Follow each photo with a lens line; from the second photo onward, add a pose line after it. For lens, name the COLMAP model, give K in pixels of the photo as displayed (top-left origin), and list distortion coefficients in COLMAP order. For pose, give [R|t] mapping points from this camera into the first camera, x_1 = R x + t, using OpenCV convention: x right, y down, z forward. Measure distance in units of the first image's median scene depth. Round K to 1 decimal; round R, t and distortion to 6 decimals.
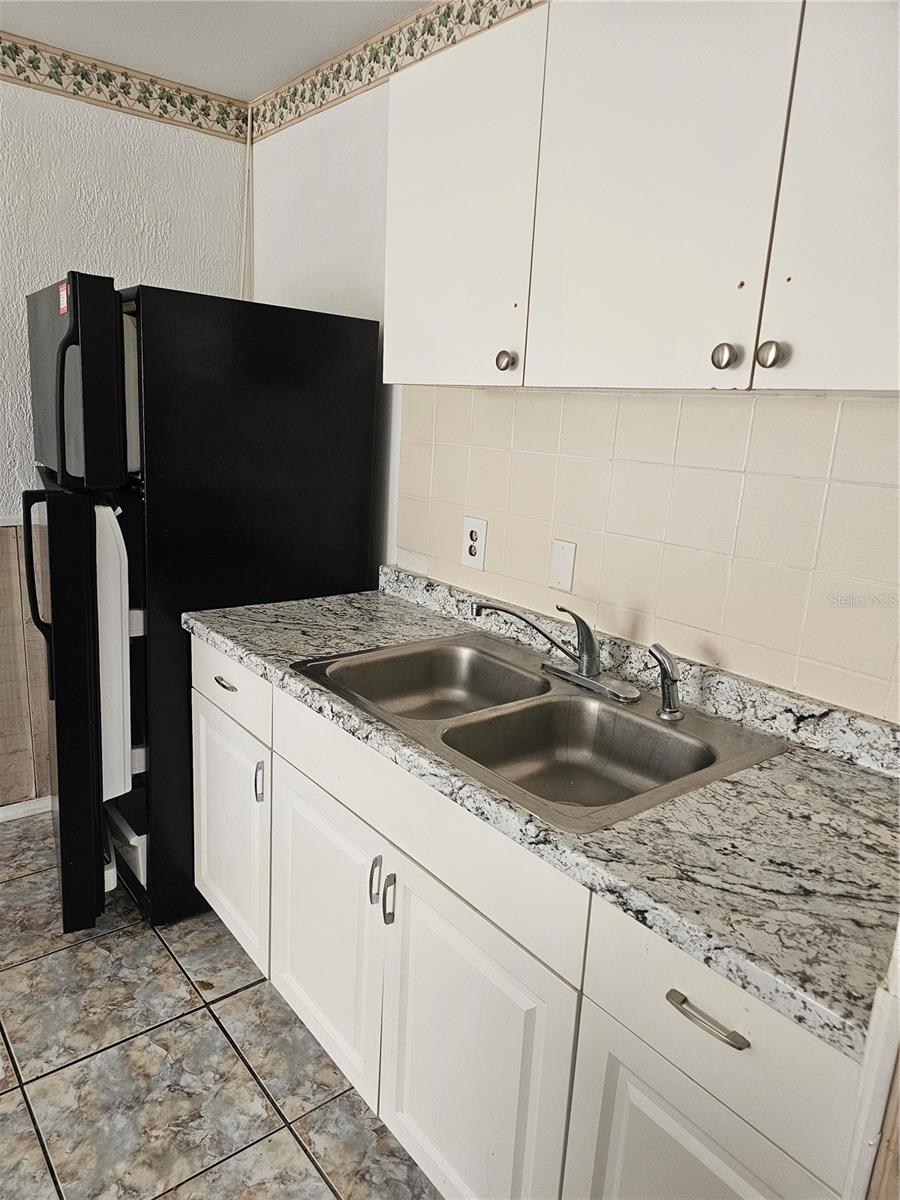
lens RADIAL K [[799.8, 0, 436.5], [0, 799.8, 604.8], [0, 0, 1]] dist [0.045741, -0.041246]
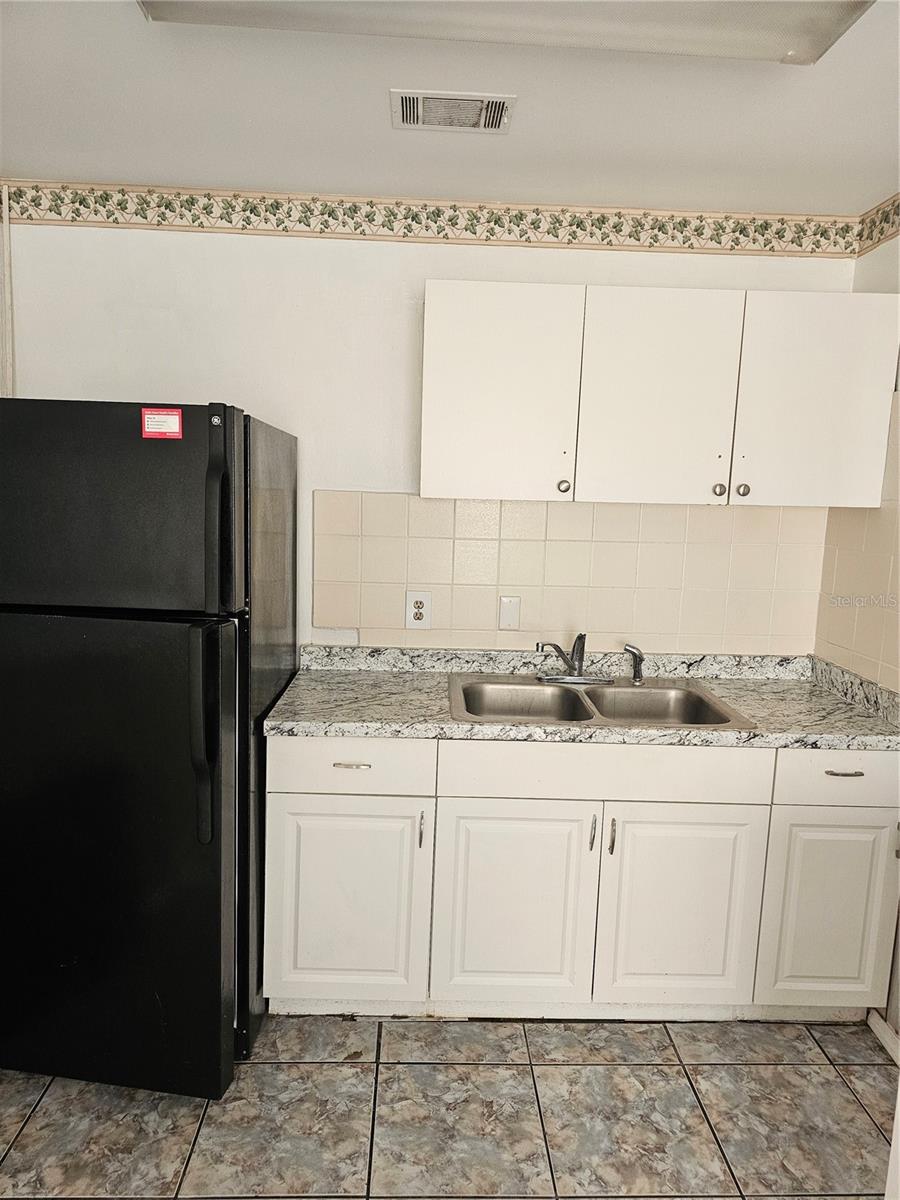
lens RADIAL K [[799.8, 0, 436.5], [0, 799.8, 604.8], [0, 0, 1]] dist [0.045741, -0.041246]
pose [[0.601215, -0.149184, 0.785038, -1.132053], [0.194024, 0.980272, 0.037693, -0.153633], [-0.775174, 0.129654, 0.618300, 0.208197]]
